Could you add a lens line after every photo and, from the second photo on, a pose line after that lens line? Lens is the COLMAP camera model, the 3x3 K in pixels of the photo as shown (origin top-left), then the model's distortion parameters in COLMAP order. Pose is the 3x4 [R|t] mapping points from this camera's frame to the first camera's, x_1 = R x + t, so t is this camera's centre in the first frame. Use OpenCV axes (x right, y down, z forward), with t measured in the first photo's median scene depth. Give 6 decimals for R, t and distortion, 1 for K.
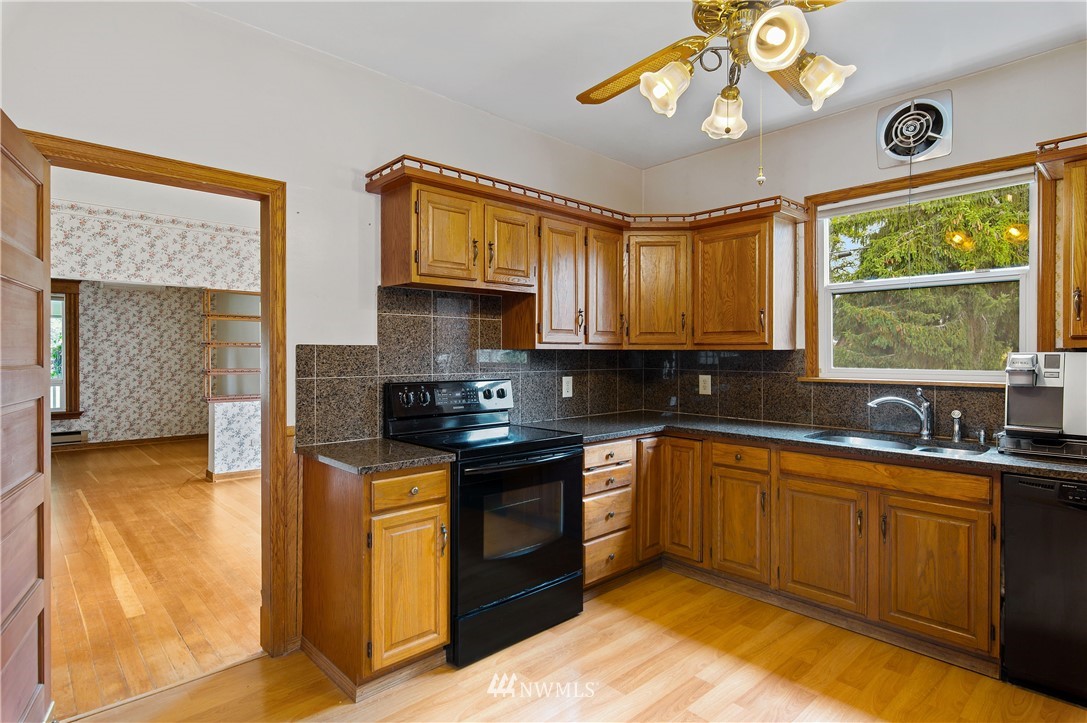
lens RADIAL K [[582.7, 0, 540.2], [0, 582.7, 355.8], [0, 0, 1]] dist [0.004575, -0.002360]
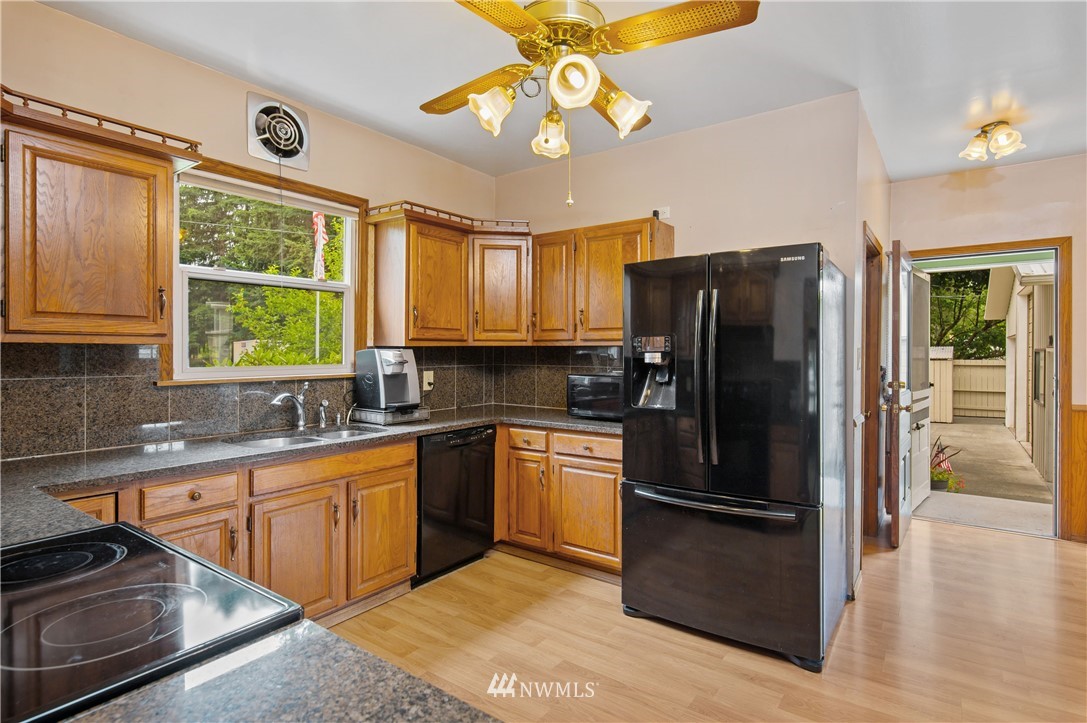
lens RADIAL K [[554.1, 0, 552.9], [0, 554.1, 354.1], [0, 0, 1]] dist [0.009666, 0.000284]
pose [[-0.210647, -0.003262, 0.977557, -0.410519], [0.005758, 0.999973, 0.004578, 0.001581], [-0.977545, 0.006593, -0.210623, 0.720144]]
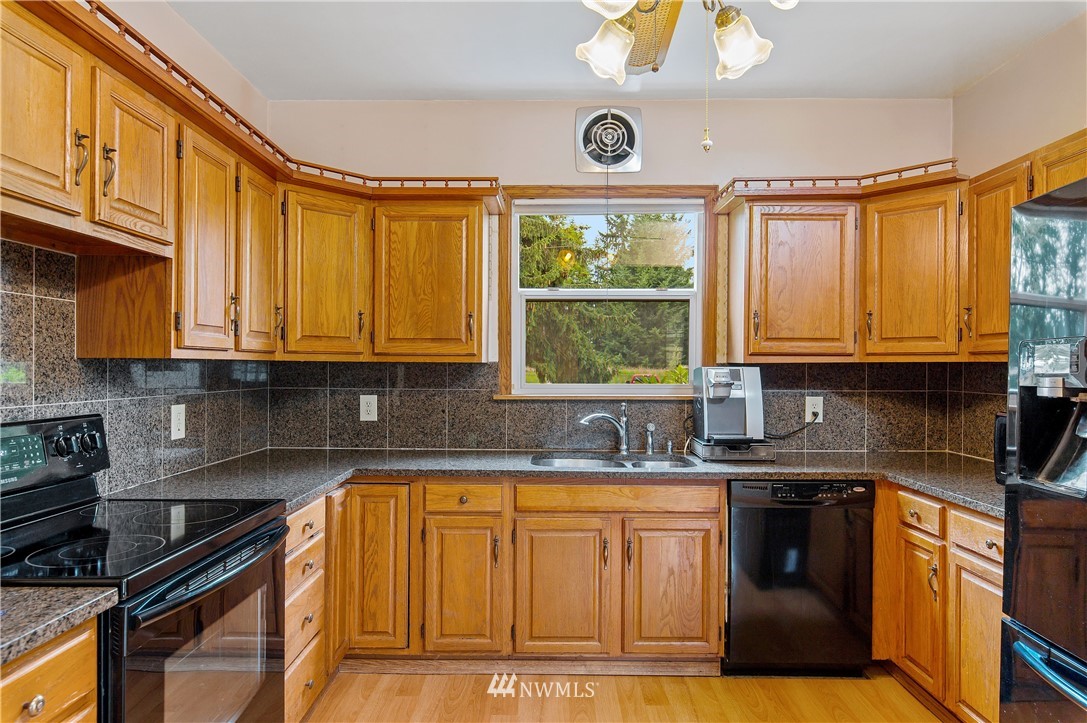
lens RADIAL K [[655.9, 0, 548.2], [0, 655.9, 365.8], [0, 0, 1]] dist [0.002406, 0.001440]
pose [[0.681290, 0.003644, 0.732005, -0.228456], [-0.000536, 0.999990, -0.004479, -0.001753], [-0.732014, 0.002659, 0.681285, 0.317736]]
